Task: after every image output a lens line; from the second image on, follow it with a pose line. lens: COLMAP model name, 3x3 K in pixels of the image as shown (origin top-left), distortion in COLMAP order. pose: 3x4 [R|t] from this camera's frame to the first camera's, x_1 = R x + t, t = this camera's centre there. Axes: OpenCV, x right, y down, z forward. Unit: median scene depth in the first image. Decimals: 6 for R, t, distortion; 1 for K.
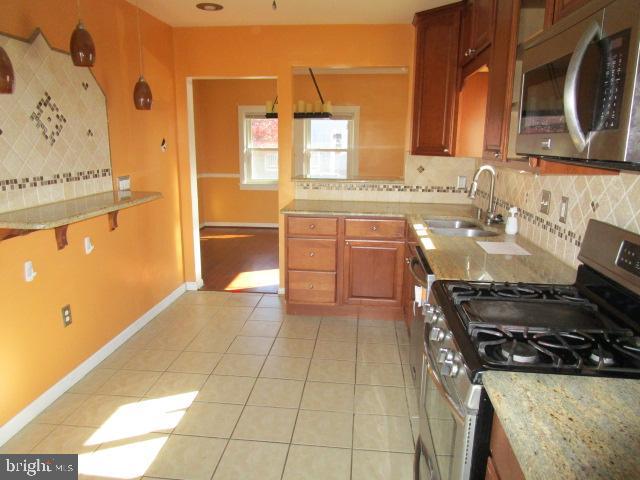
lens RADIAL K [[453.6, 0, 318.8], [0, 453.6, 239.1], [0, 0, 1]] dist [-0.019895, 0.002161]
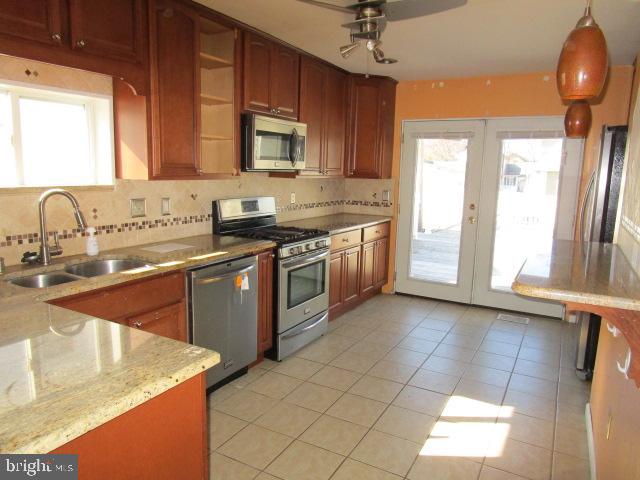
lens RADIAL K [[453.6, 0, 318.8], [0, 453.6, 239.1], [0, 0, 1]] dist [-0.019895, 0.002161]
pose [[-0.916760, -0.098884, 0.387006, -0.420190], [0.046575, 0.935802, 0.349435, -0.398877], [-0.396715, 0.338373, -0.853300, 1.835072]]
